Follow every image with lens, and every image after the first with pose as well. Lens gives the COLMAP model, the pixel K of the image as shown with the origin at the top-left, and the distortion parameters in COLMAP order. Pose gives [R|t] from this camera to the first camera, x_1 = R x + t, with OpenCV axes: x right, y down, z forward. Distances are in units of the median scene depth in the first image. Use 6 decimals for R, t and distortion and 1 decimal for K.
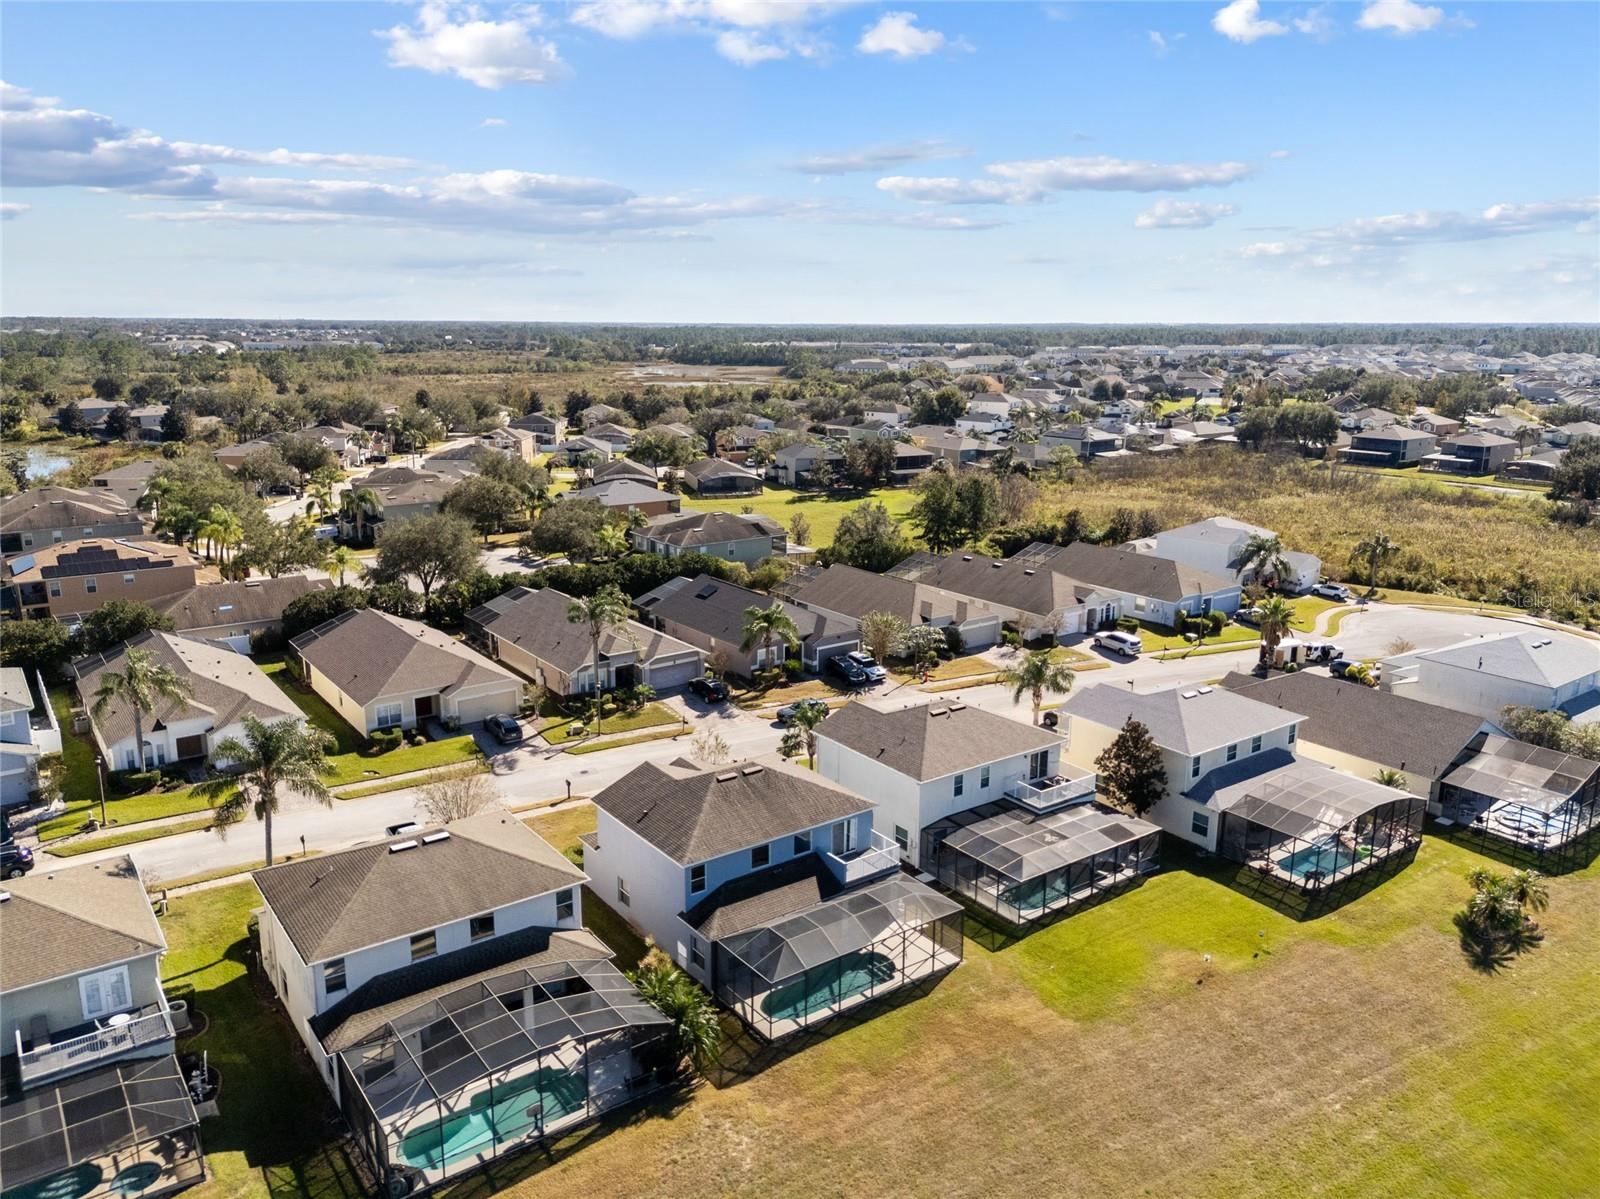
lens RADIAL K [[1185.1, 0, 802.0], [0, 1185.1, 593.7], [0, 0, 1]] dist [0.073861, -0.050539]
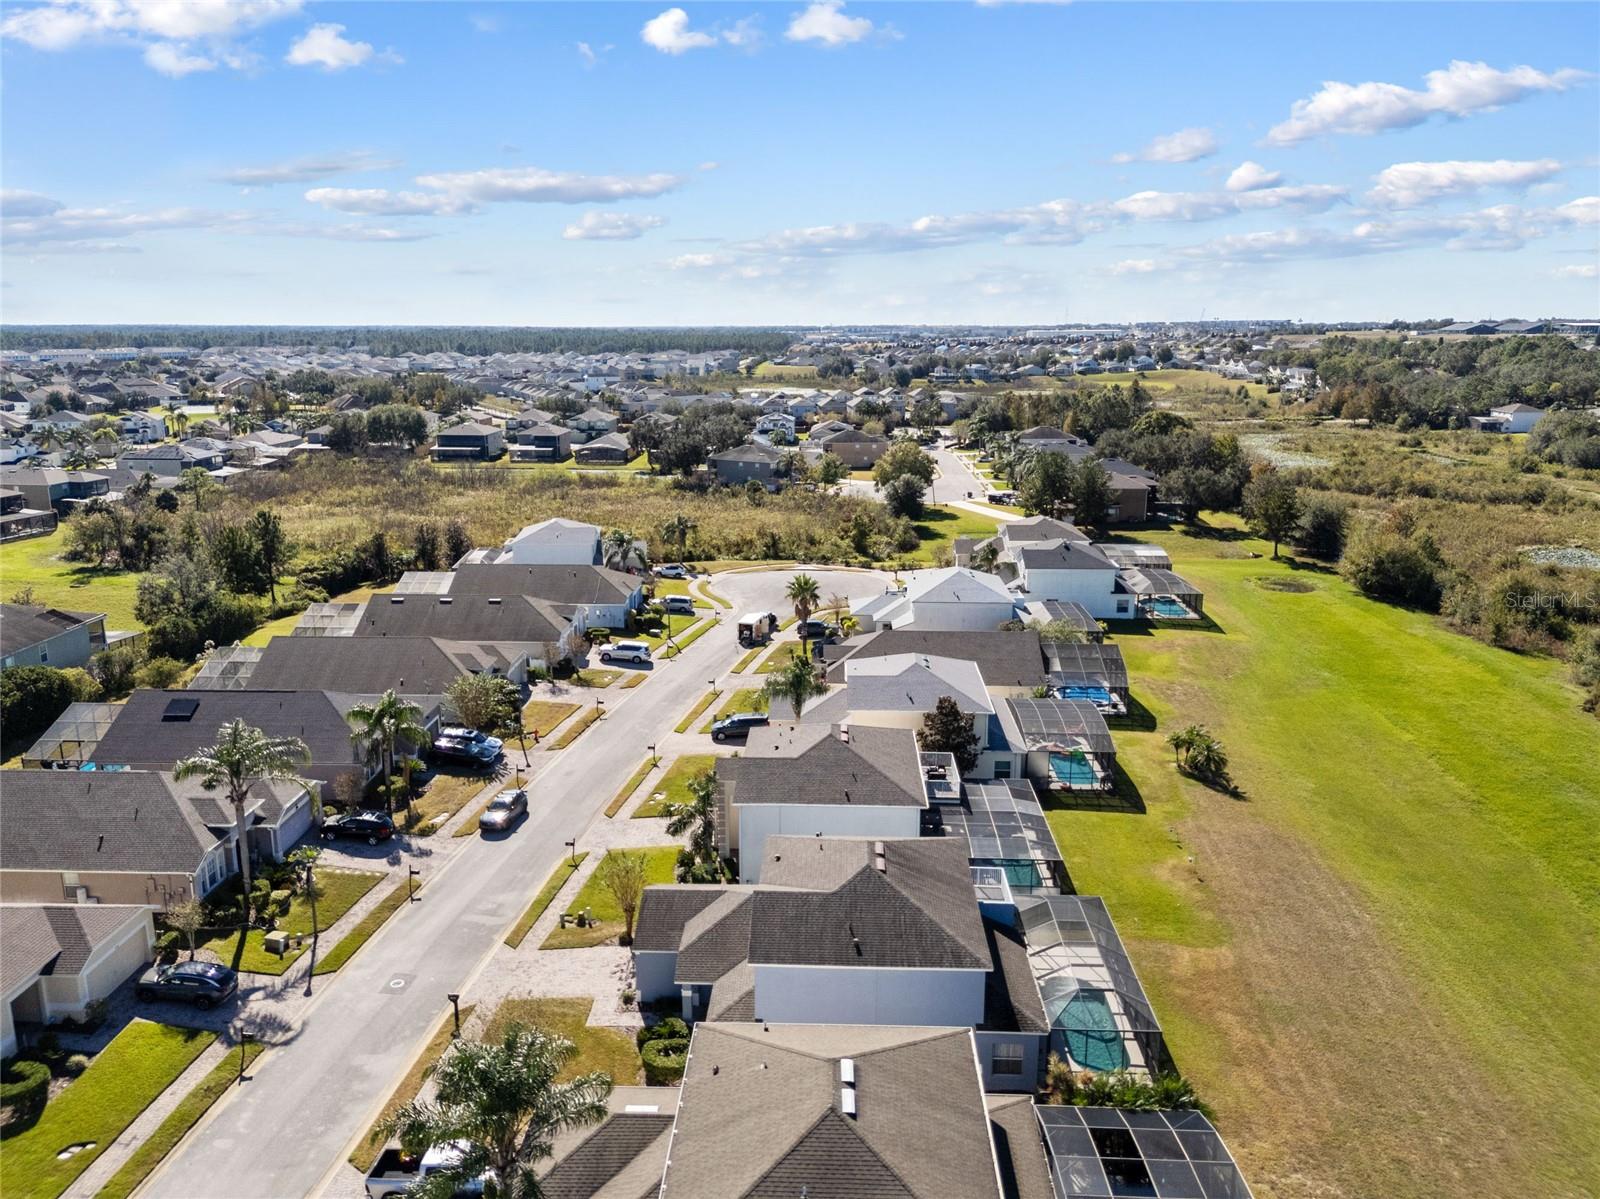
lens RADIAL K [[1185.1, 0, 809.4], [0, 1185.1, 585.4], [0, 0, 1]] dist [0.073861, -0.050539]
pose [[0.612388, -0.173472, 0.771290, -0.456961], [0.179713, 0.980632, 0.077868, -0.072848], [-0.769860, 0.090925, 0.631703, 0.315259]]
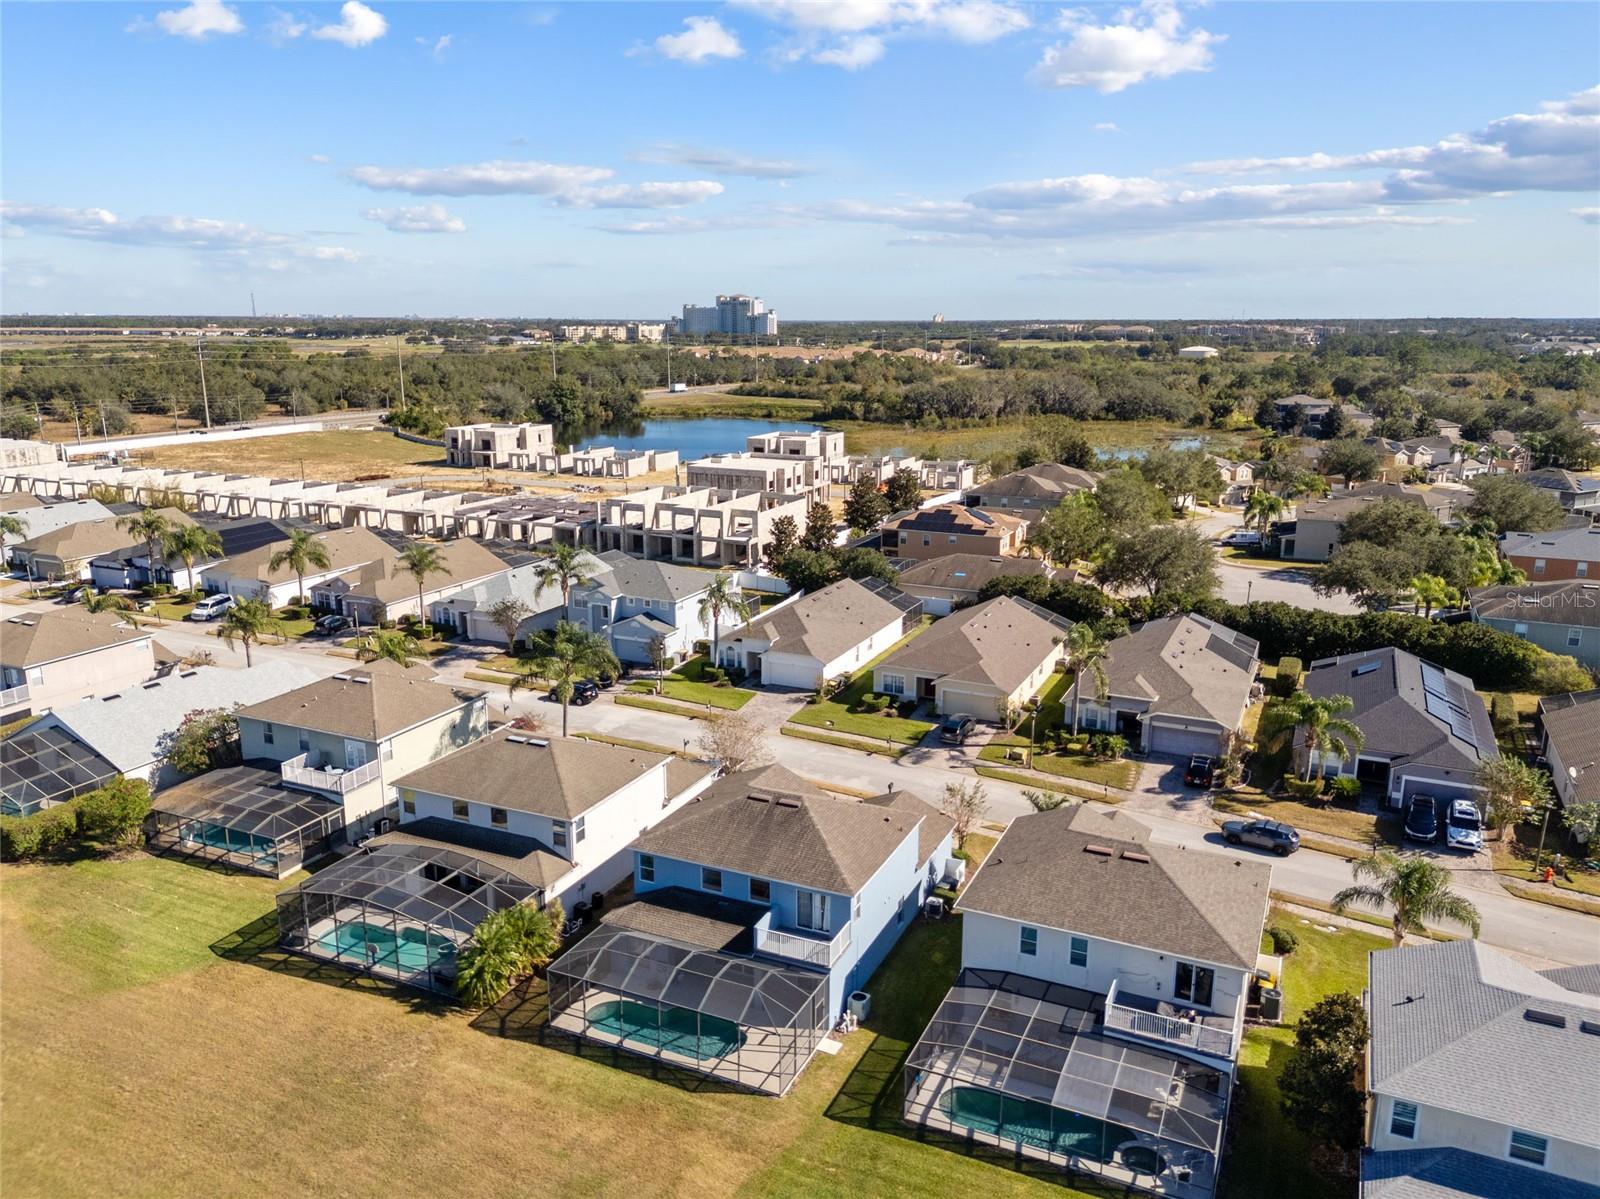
lens RADIAL K [[1185.1, 0, 796.8], [0, 1185.1, 603.3], [0, 0, 1]] dist [0.073861, -0.050539]
pose [[0.476555, 0.202348, -0.855541, 0.474286], [-0.196557, 0.973041, 0.120651, -0.076135], [0.856890, 0.110666, 0.503481, 0.339860]]
